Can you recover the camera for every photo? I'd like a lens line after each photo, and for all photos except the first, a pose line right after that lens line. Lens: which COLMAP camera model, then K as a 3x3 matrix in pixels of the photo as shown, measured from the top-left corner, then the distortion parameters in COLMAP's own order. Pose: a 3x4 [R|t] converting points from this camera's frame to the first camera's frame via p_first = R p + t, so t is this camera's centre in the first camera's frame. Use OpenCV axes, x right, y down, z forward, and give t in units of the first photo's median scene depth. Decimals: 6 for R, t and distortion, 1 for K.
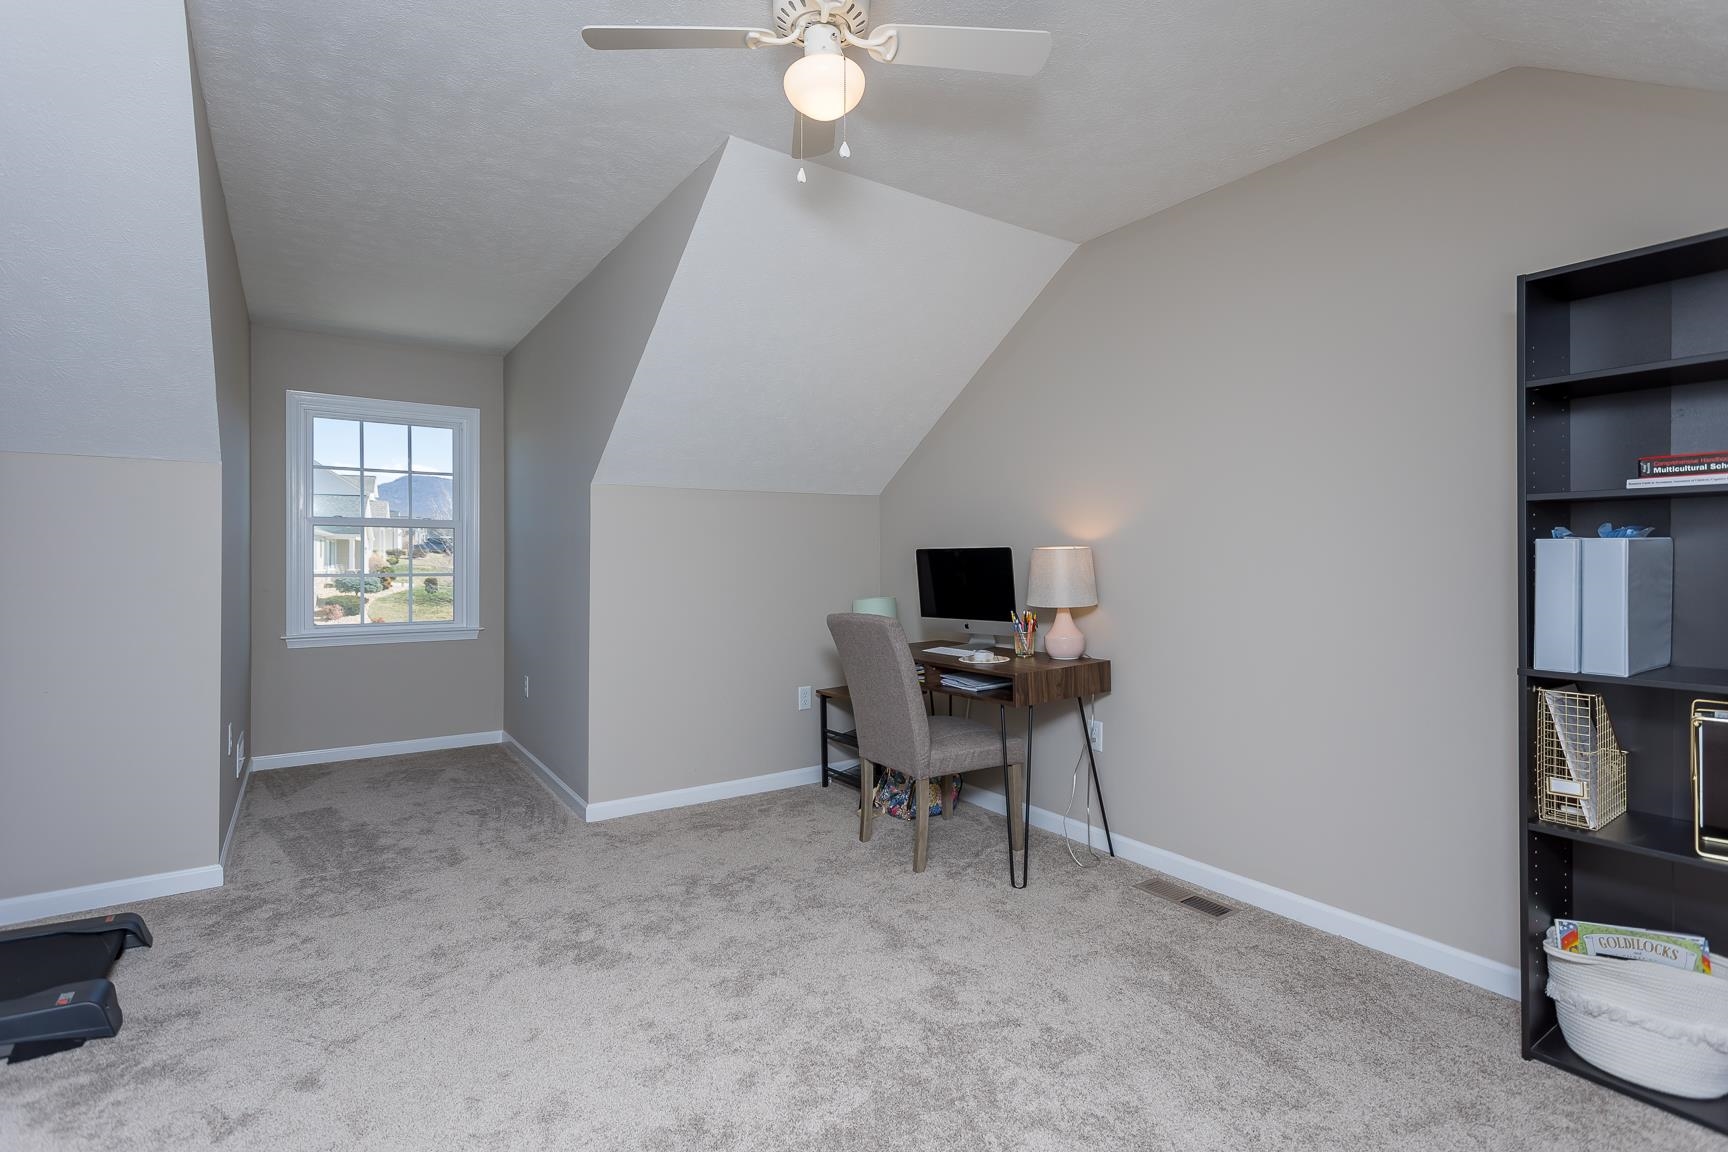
lens RADIAL K [[827.0, 0, 863.5], [0, 827.0, 567.8], [0, 0, 1]] dist [0.002201, -0.000029]
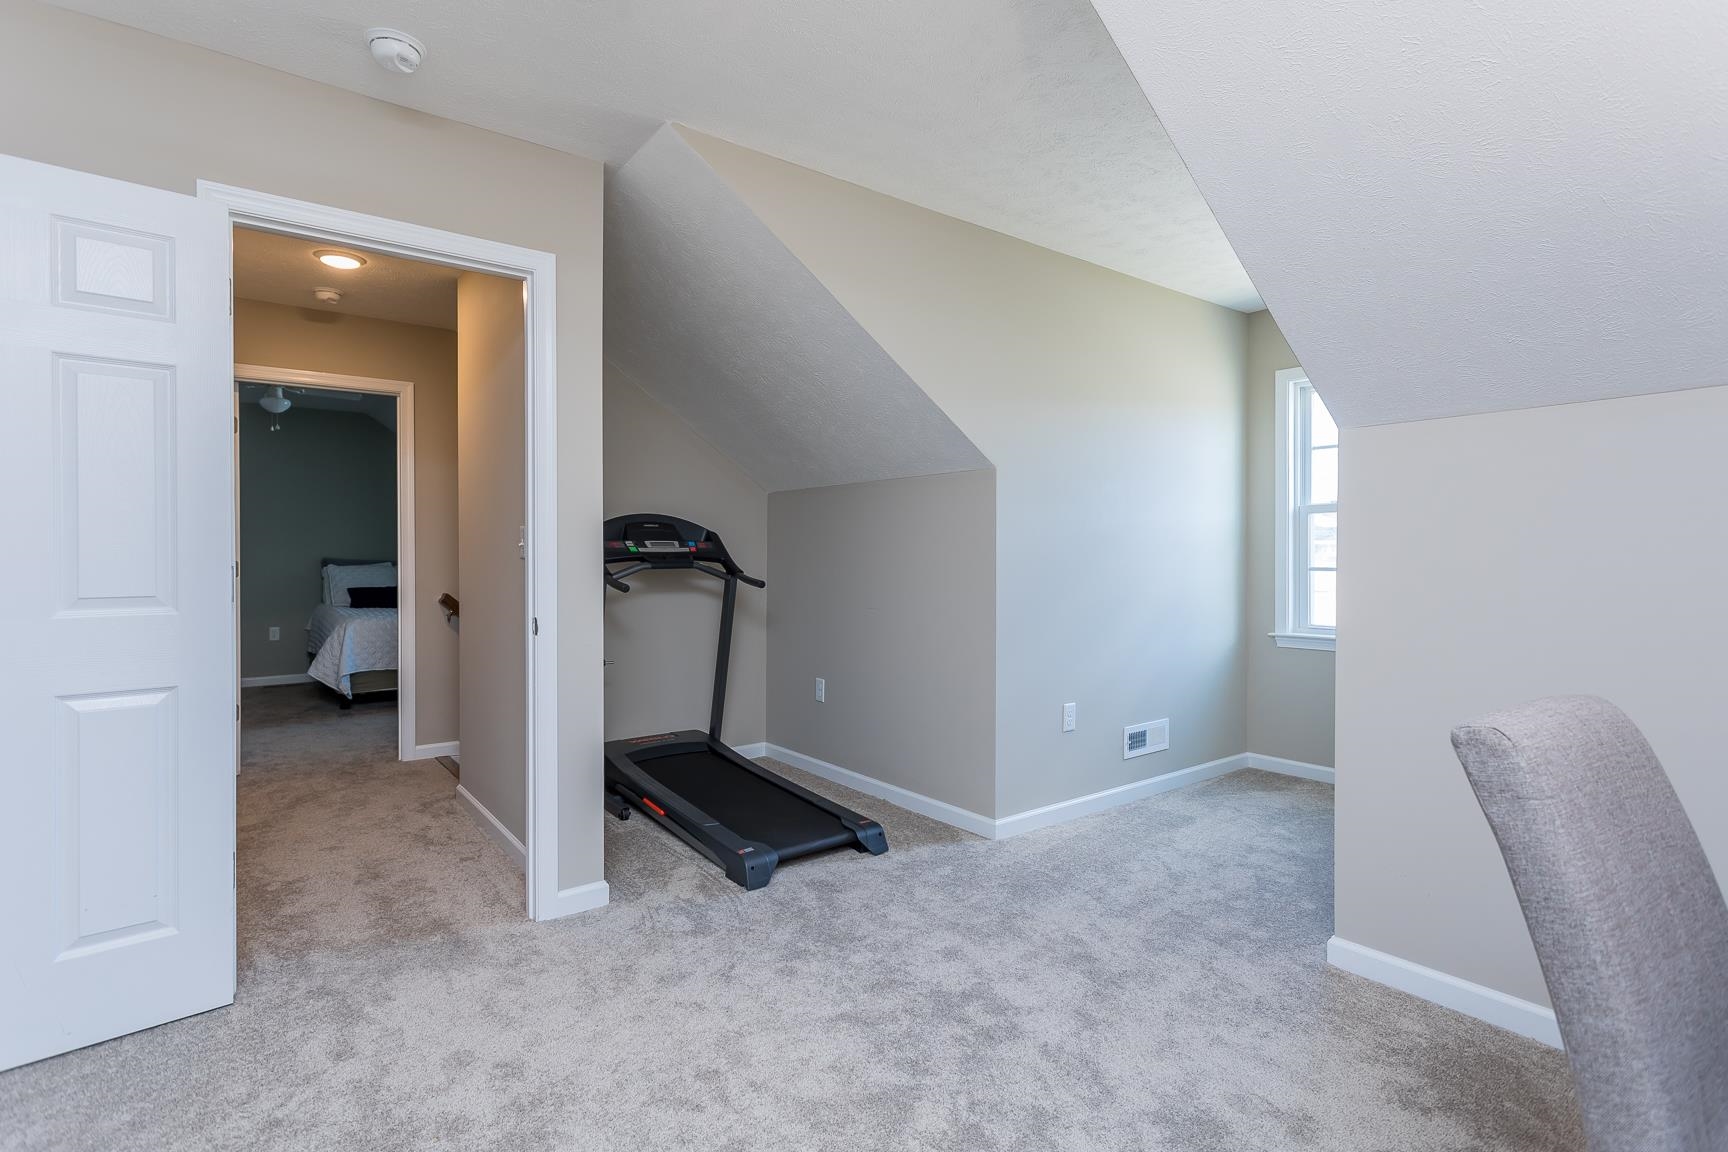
lens RADIAL K [[827.0, 0, 863.4], [0, 827.0, 569.3], [0, 0, 1]] dist [0.002201, -0.000029]
pose [[0.058552, 0.007013, -0.998260, 0.315487], [-0.007862, 0.999948, 0.006564, 0.009793], [0.998253, 0.007464, 0.058604, 0.714397]]
